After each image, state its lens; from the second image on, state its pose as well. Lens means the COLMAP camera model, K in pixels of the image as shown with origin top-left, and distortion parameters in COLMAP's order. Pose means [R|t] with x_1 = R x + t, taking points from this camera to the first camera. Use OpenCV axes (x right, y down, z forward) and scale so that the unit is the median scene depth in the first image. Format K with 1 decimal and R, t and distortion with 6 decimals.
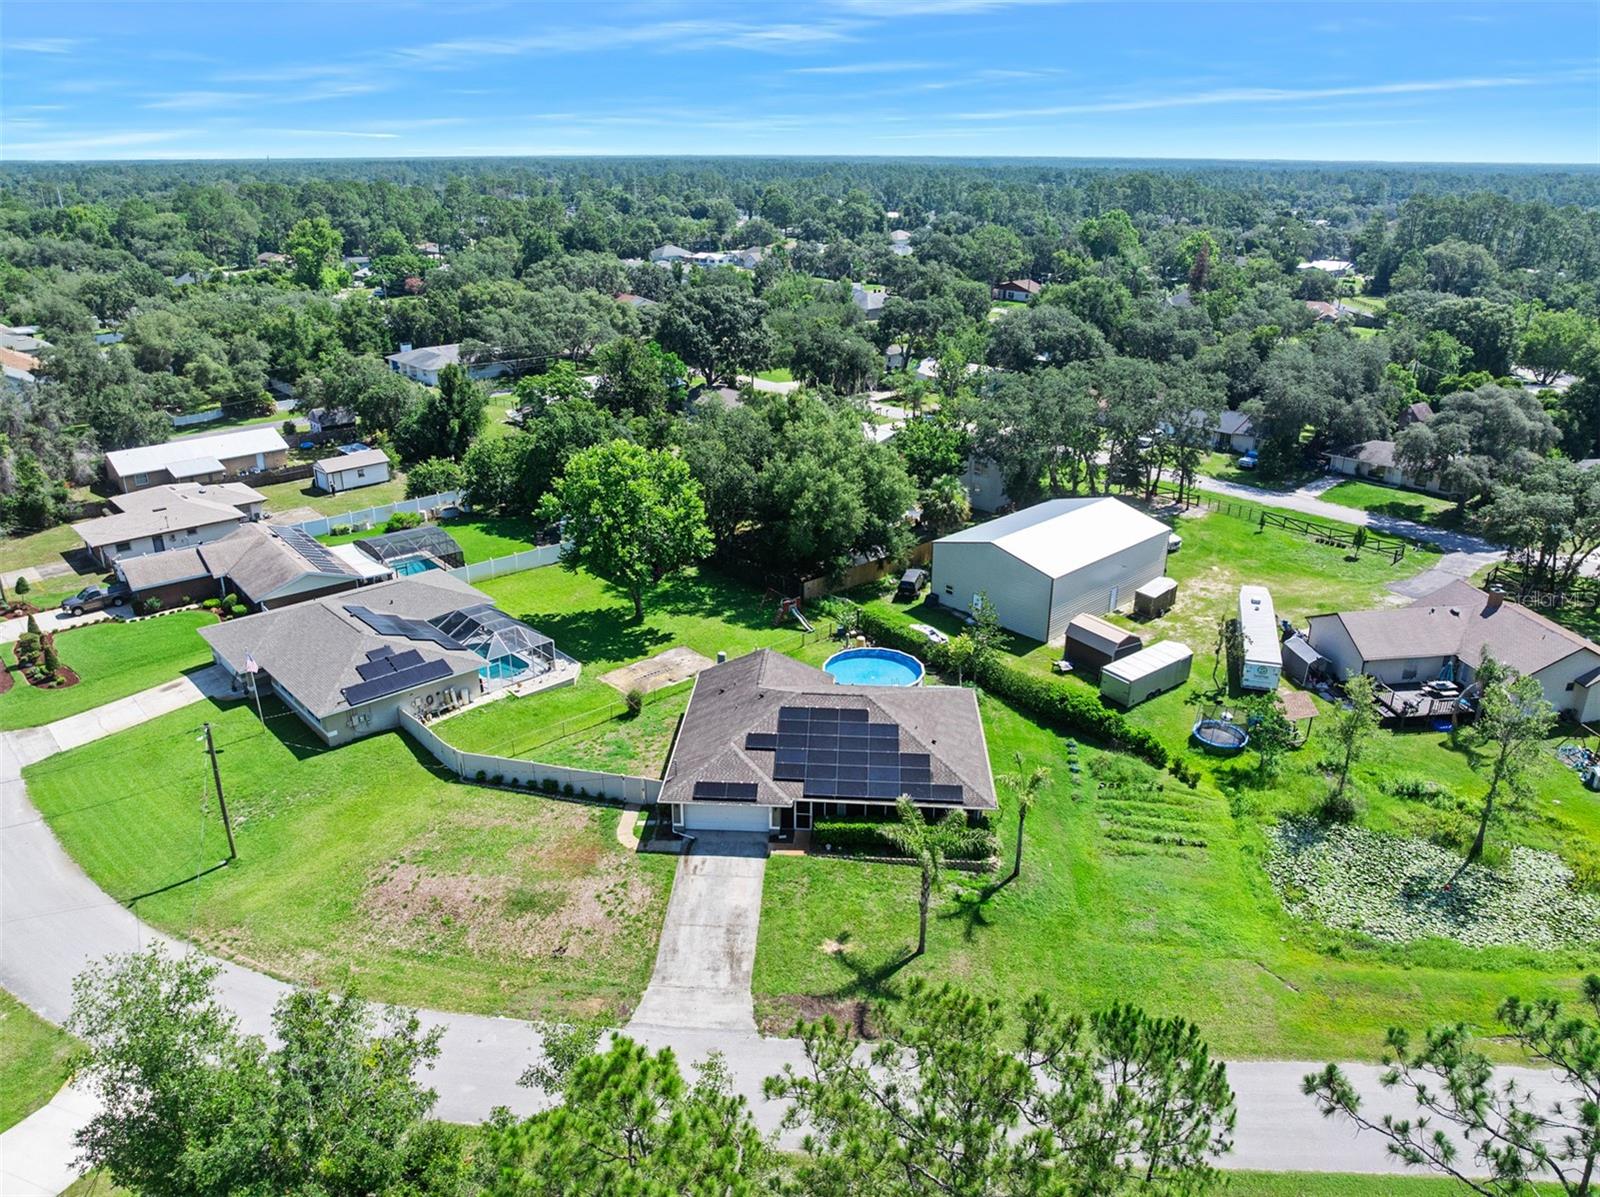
lens RADIAL K [[1112.9, 0, 800.0], [0, 1112.9, 598.5], [0, 0, 1]] dist [-0.031589, -0.002909]
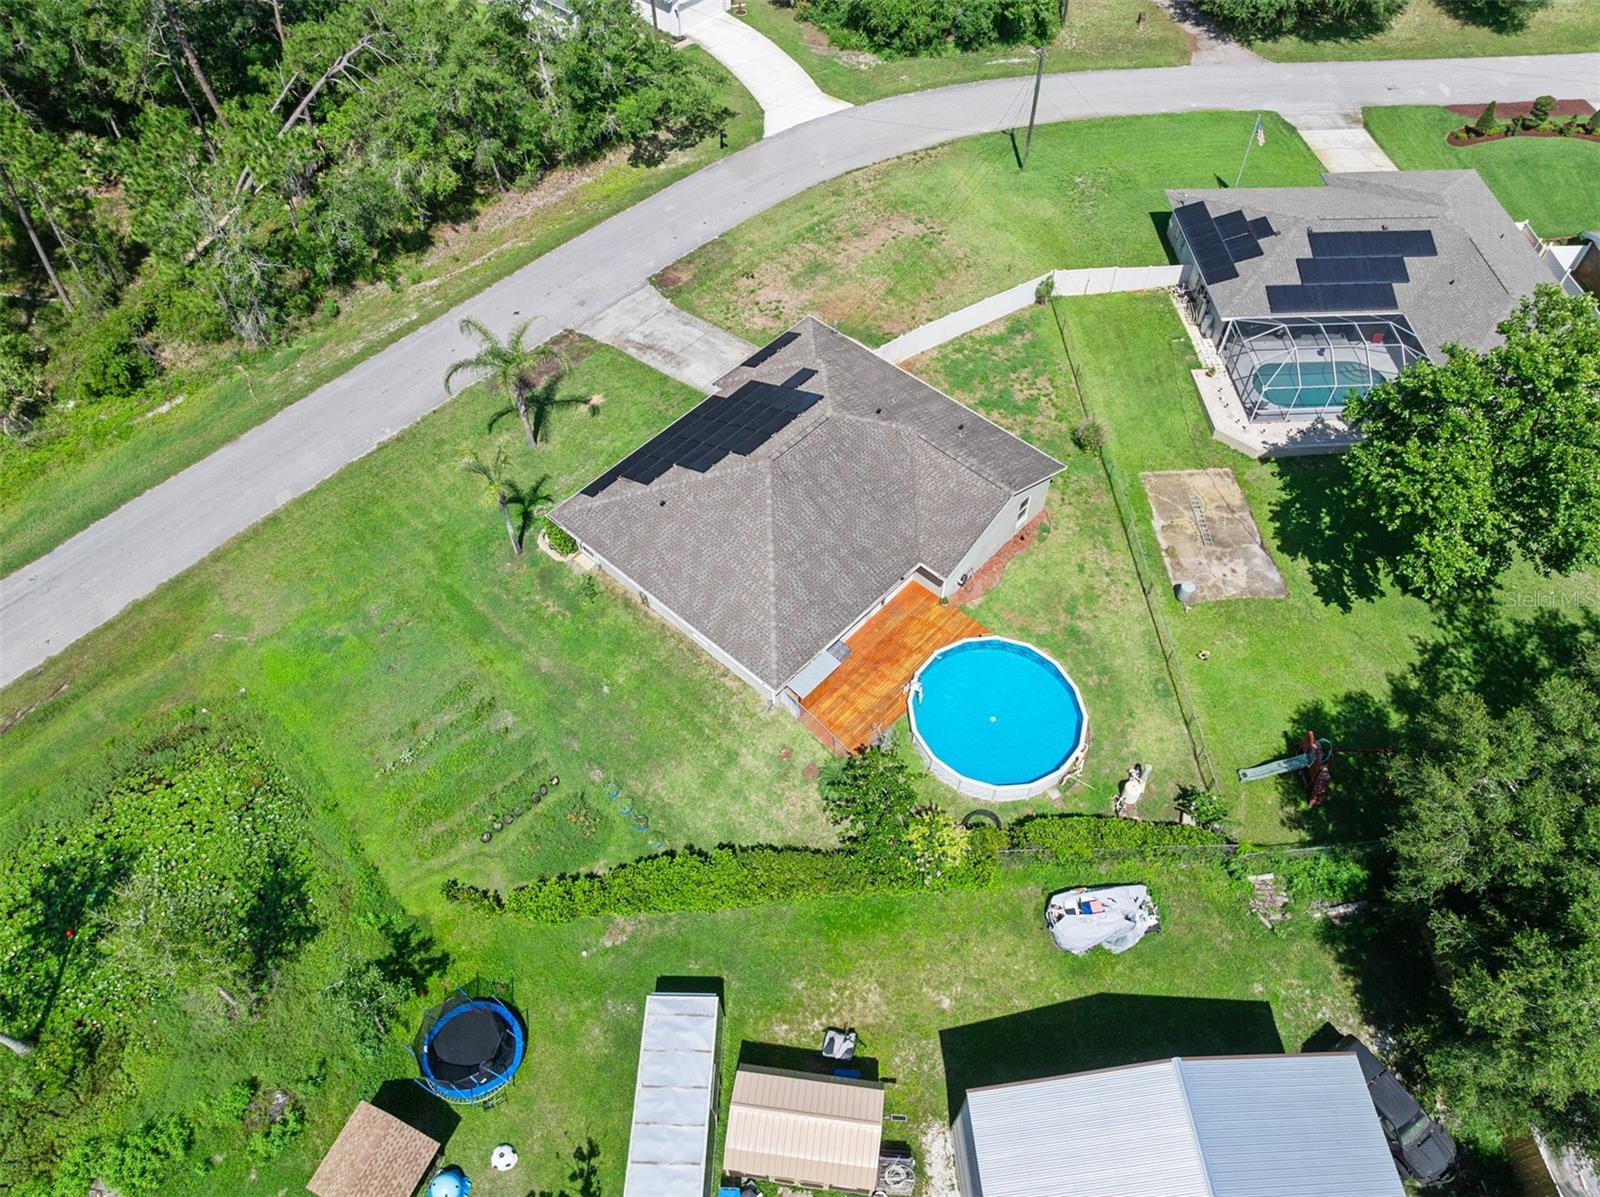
lens RADIAL K [[1112.9, 0, 800.0], [0, 1112.9, 598.5], [0, 0, 1]] dist [-0.031589, -0.002909]
pose [[-0.636372, 0.616464, -0.463683, 0.359022], [-0.285492, 0.370200, 0.883995, -0.434990], [0.716607, 0.694927, -0.059589, 0.913478]]
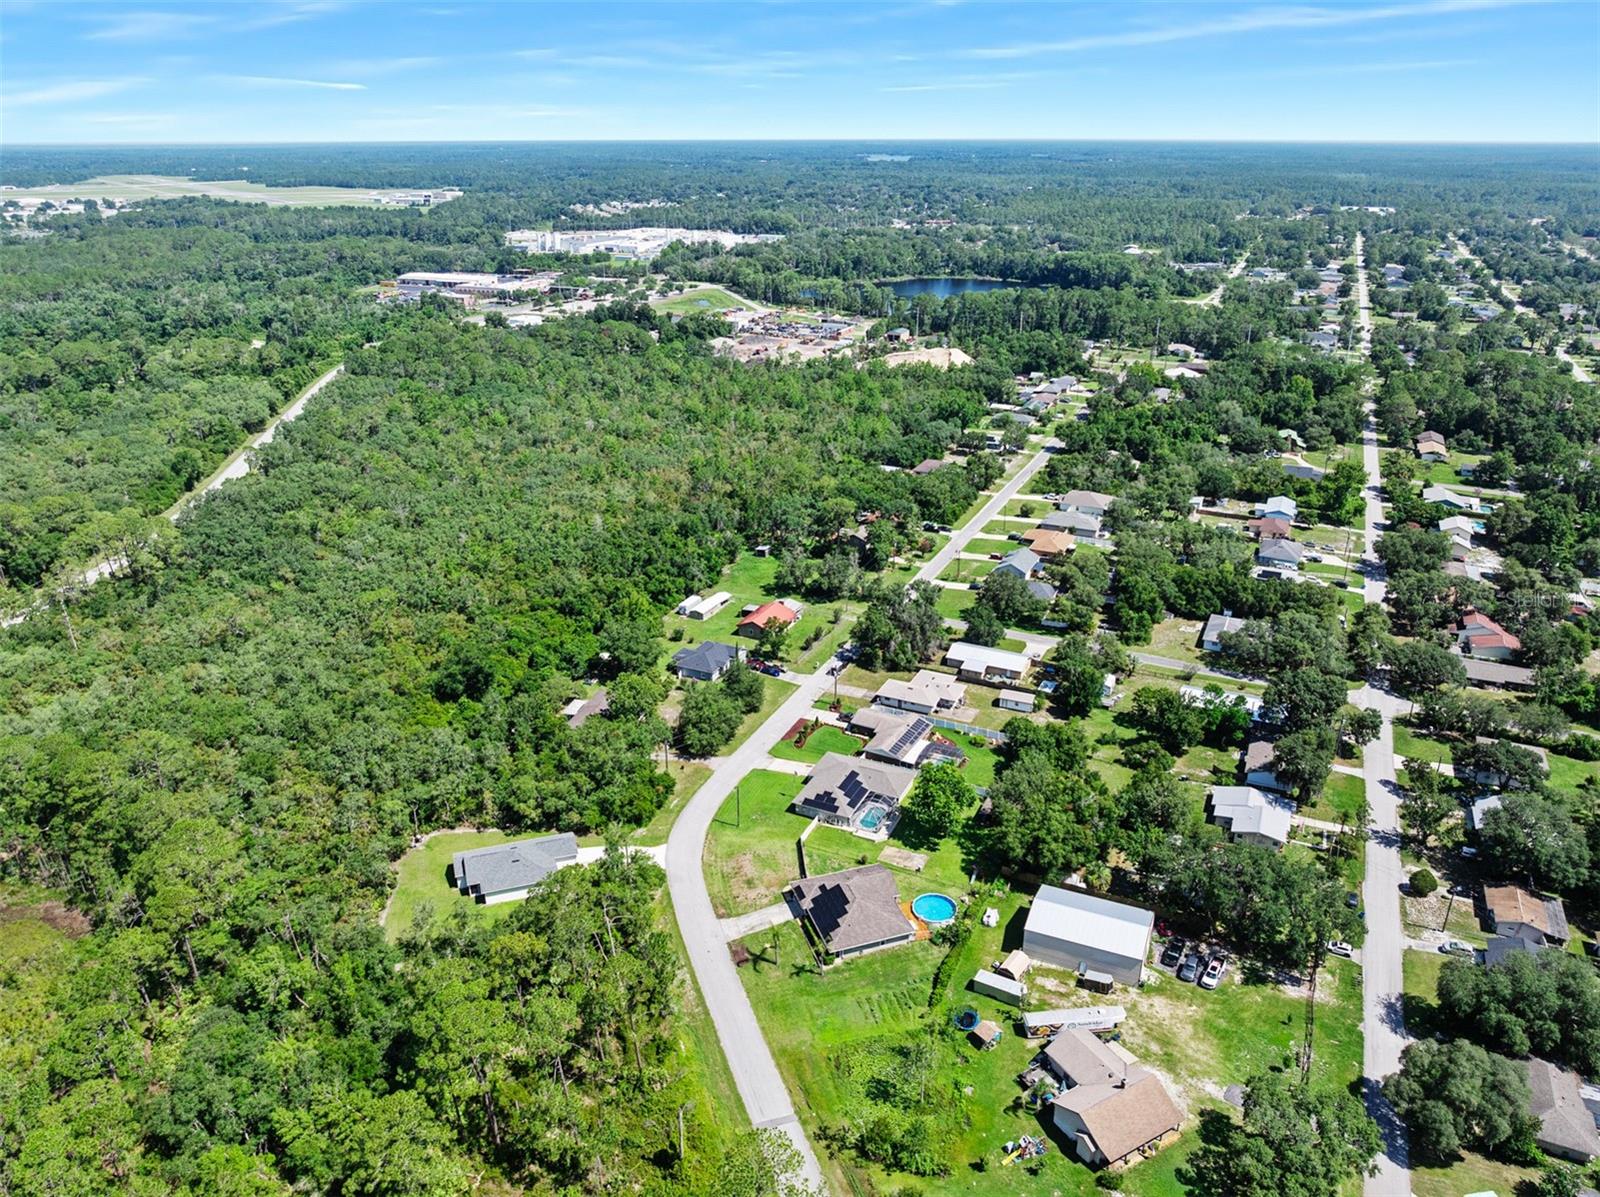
lens RADIAL K [[1112.9, 0, 800.0], [0, 1112.9, 598.5], [0, 0, 1]] dist [-0.031589, -0.002909]
pose [[0.378383, 0.353218, -0.855607, 1.663988], [-0.343430, 0.911929, 0.224591, -0.918709], [0.859583, 0.208860, 0.466364, -0.423843]]
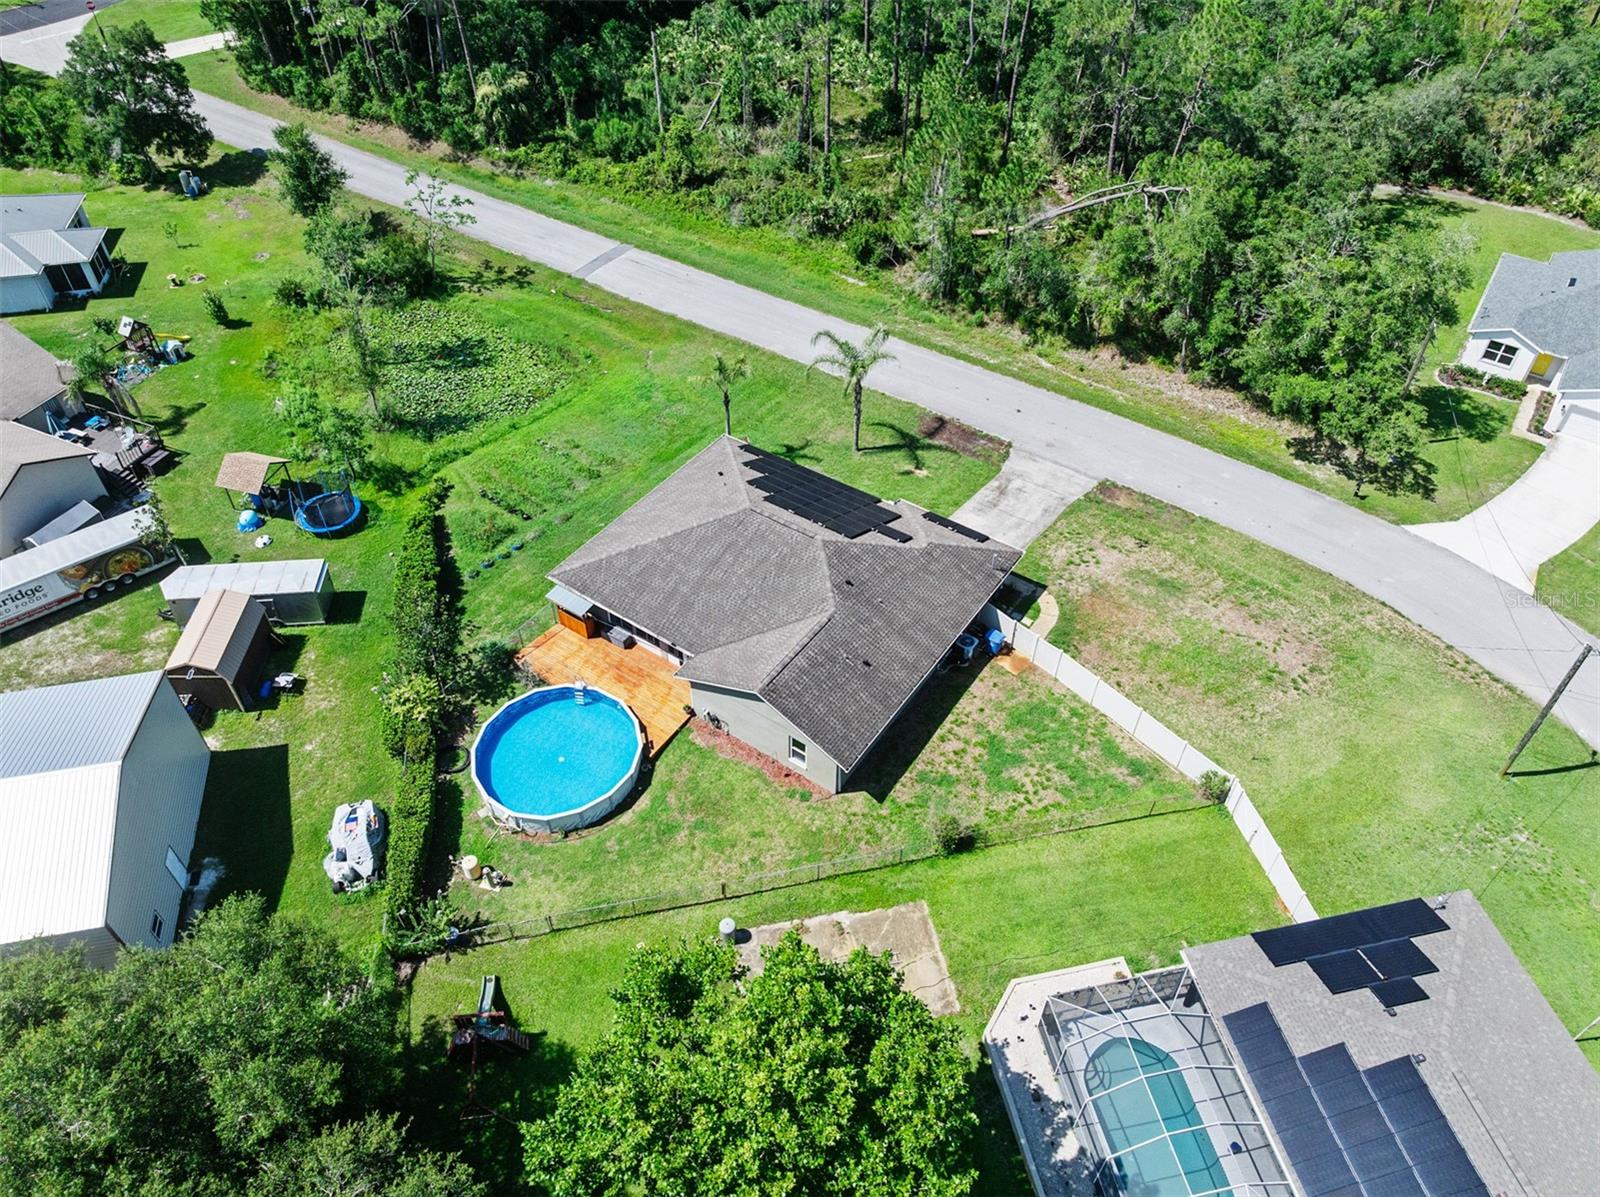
lens RADIAL K [[1112.9, 0, 800.0], [0, 1112.9, 598.5], [0, 0, 1]] dist [-0.031589, -0.002909]
pose [[-0.852884, -0.367733, 0.370623, -0.241120], [0.192132, 0.438994, 0.877707, -0.477431], [-0.485463, 0.819791, -0.303758, 1.044249]]
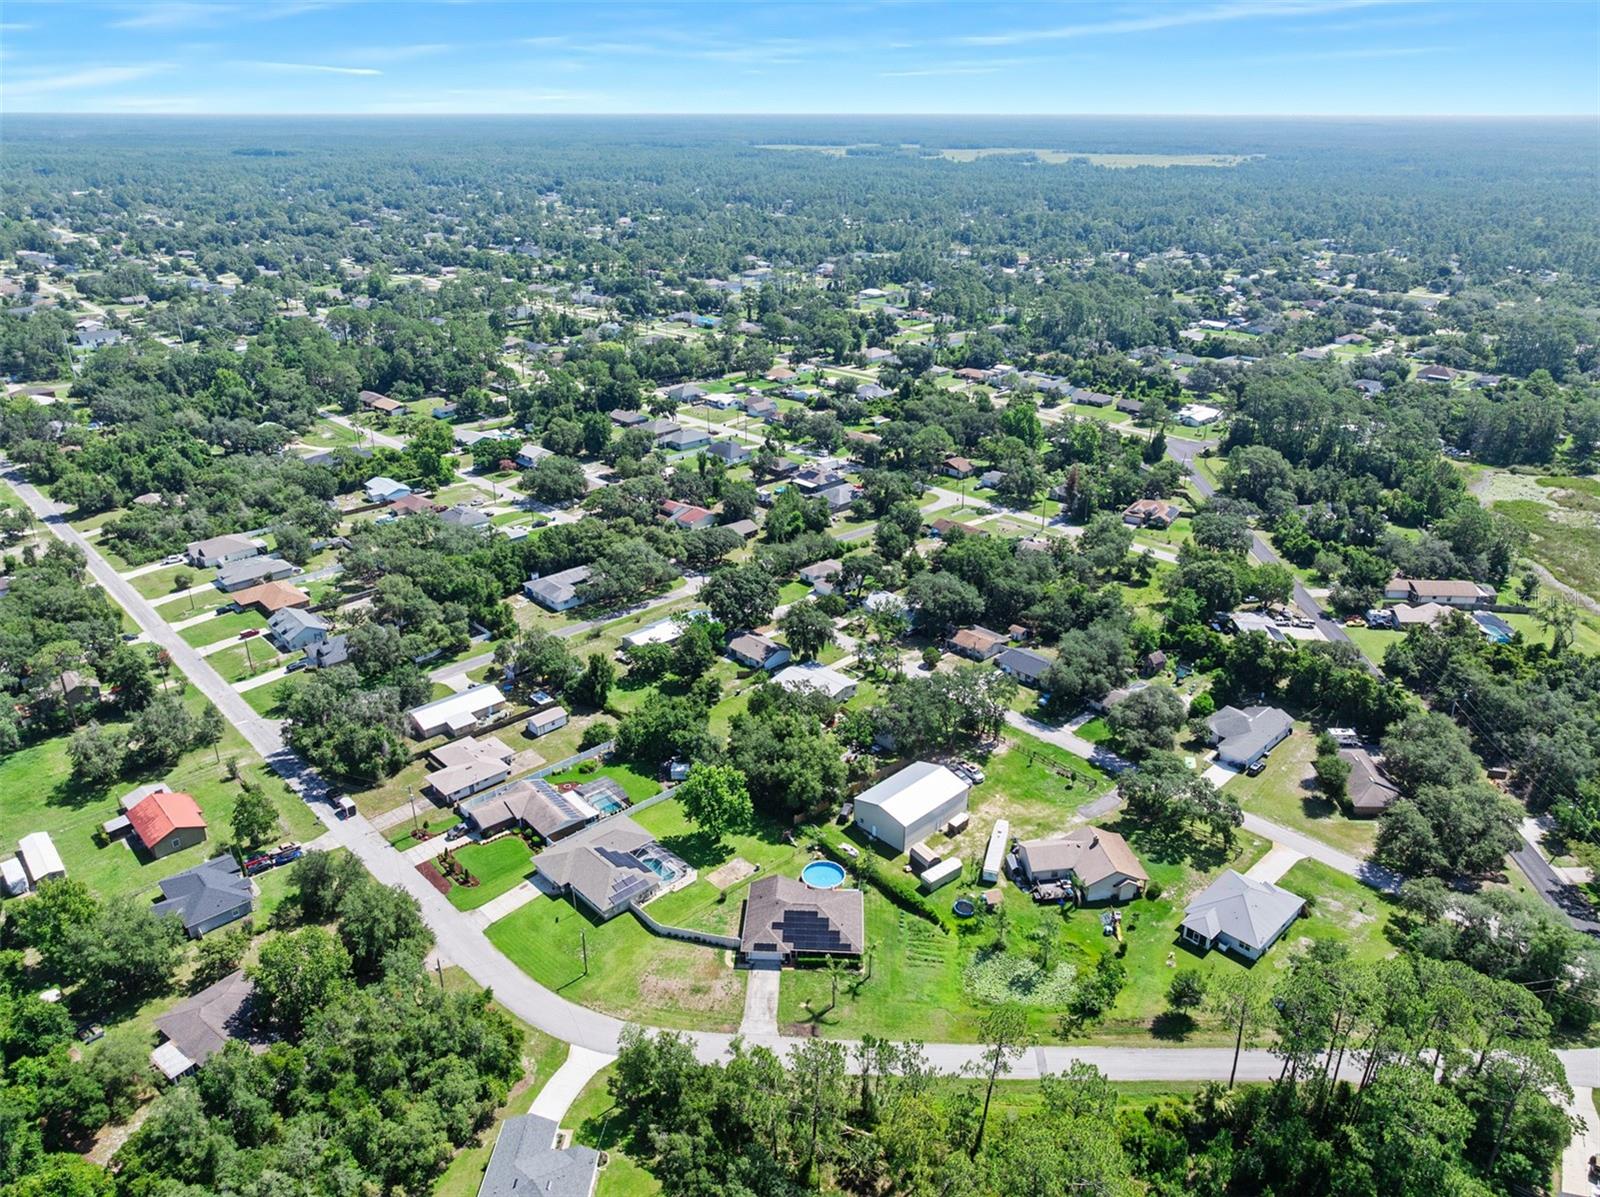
lens RADIAL K [[1114.4, 0, 800.0], [0, 1114.4, 598.5], [0, 0, 1]] dist [-0.006346, -0.001616]
pose [[0.999962, -0.007622, 0.004305, 0.010444], [0.007466, 0.999357, 0.035066, -0.594746], [-0.004569, -0.035032, 0.999376, -1.312632]]
